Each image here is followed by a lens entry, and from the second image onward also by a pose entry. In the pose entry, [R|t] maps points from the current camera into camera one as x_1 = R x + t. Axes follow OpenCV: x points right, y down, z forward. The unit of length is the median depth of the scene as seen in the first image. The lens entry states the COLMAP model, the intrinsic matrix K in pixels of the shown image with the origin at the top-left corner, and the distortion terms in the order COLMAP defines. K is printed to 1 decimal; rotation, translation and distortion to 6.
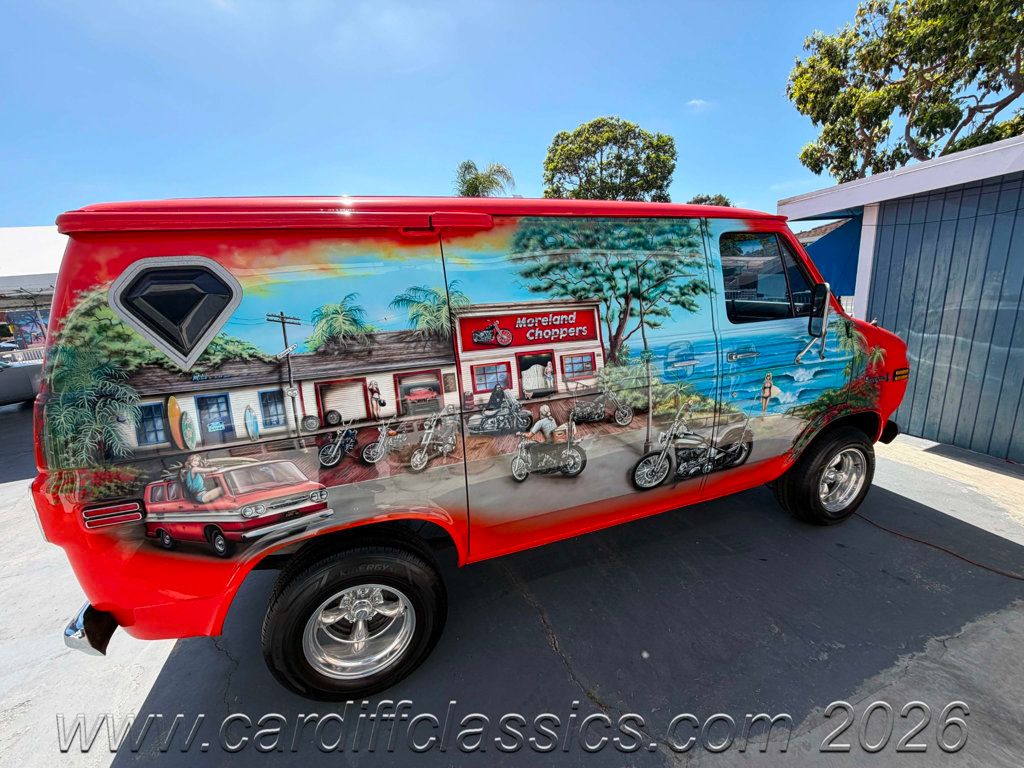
lens RADIAL K [[409.2, 0, 512.0], [0, 409.2, 384.0], [0, 0, 1]] dist [0.001582, -0.000518]
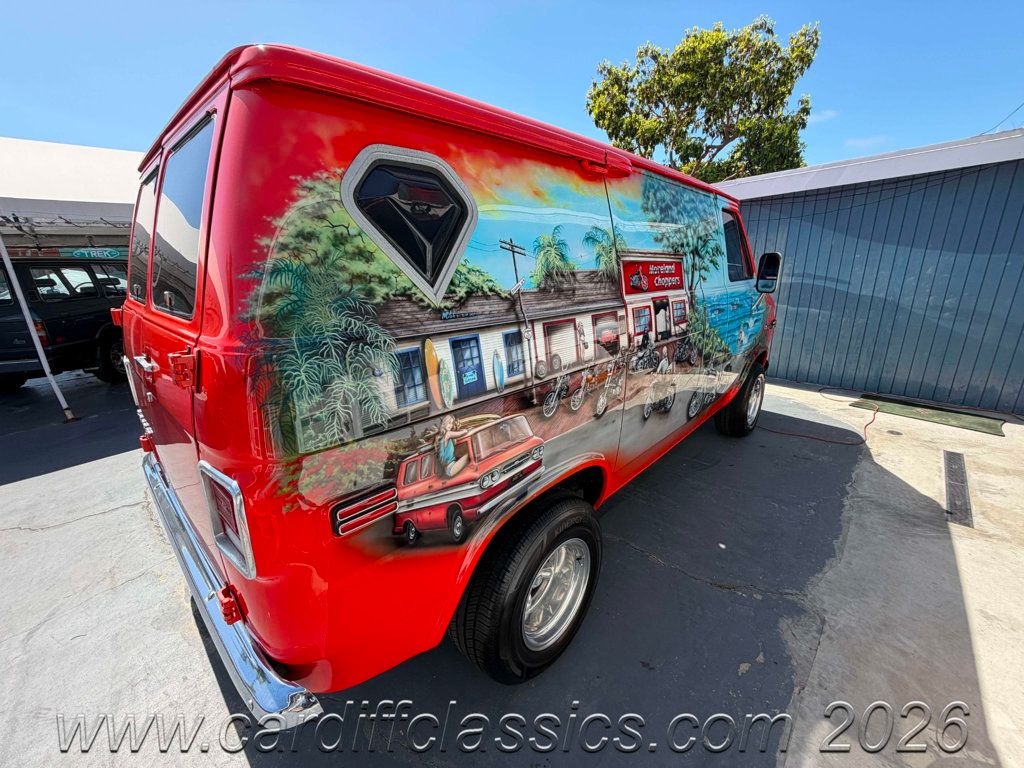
lens RADIAL K [[409.2, 0, 512.0], [0, 409.2, 384.0], [0, 0, 1]] dist [0.001582, -0.000518]
pose [[0.889171, -0.090219, 0.448593, -0.942815], [0.075650, 0.995863, 0.050335, 0.078006], [-0.451278, -0.010820, 0.892318, 0.236563]]
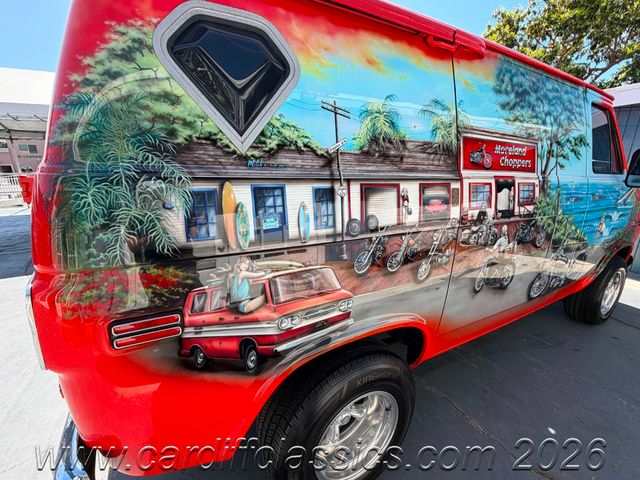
lens RADIAL K [[284.3, 0, 320.0], [0, 284.3, 240.0], [0, 0, 1]] dist [0.000289, 0.000647]
pose [[0.981738, 0.032120, 0.187505, -0.684132], [-0.036696, 0.999106, 0.020983, 0.113894], [-0.186664, -0.027481, 0.982039, 0.376347]]
